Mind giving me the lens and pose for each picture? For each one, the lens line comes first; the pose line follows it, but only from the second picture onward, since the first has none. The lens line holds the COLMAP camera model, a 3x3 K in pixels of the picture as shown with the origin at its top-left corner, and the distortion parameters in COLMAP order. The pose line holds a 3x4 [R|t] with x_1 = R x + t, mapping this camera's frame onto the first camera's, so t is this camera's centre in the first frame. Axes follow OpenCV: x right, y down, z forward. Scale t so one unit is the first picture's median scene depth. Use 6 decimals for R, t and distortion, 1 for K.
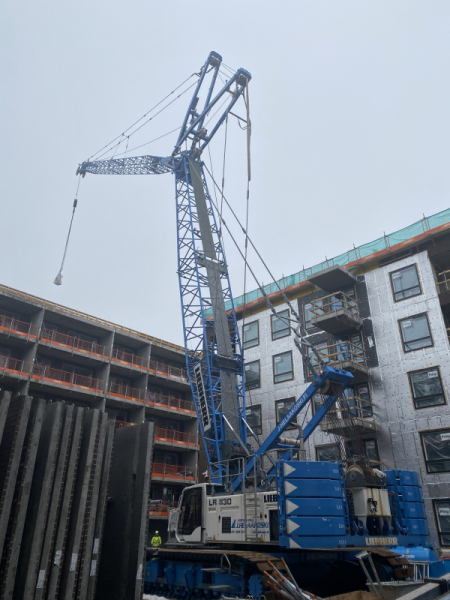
lens RADIAL K [[451.1, 0, 234.7], [0, 451.1, 306.6], [0, 0, 1]] dist [0.038476, -0.021966]
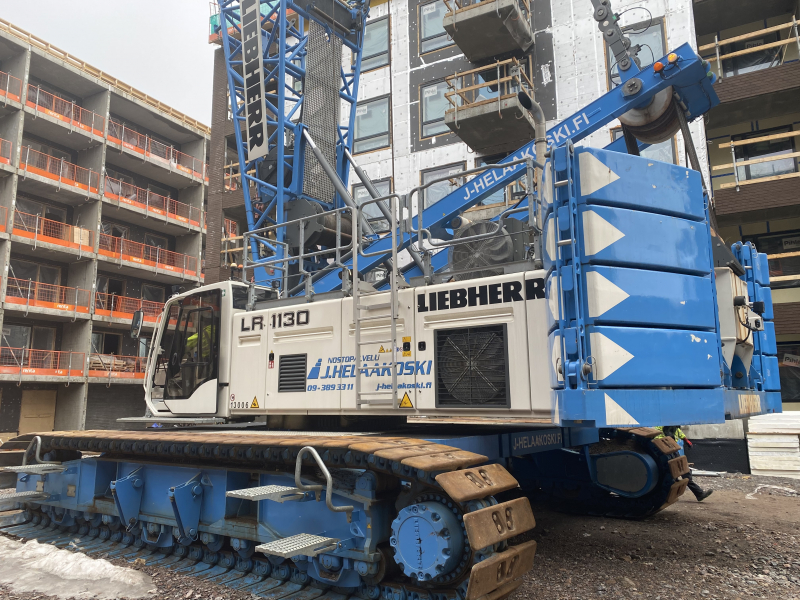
lens RADIAL K [[601.4, 0, 405.2], [0, 601.4, 293.9], [0, 0, 1]] dist [0.038476, -0.021966]
pose [[0.967070, 0.038380, 0.251600, -0.022048], [-0.105944, 0.959551, 0.260842, 0.110197], [-0.231412, -0.278908, 0.932019, 0.210758]]
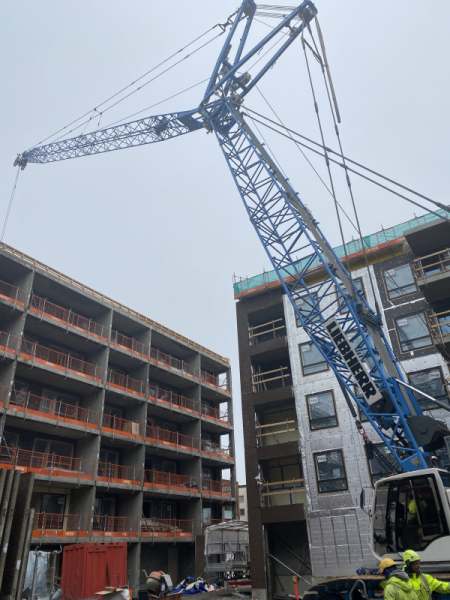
lens RADIAL K [[451.1, 0, 238.5], [0, 451.1, 297.4], [0, 0, 1]] dist [0.038476, -0.021966]
pose [[0.985570, 0.047489, 0.162472, -0.202745], [-0.037553, 0.997263, -0.063689, 0.088669], [-0.165051, 0.056668, 0.984656, 0.175349]]
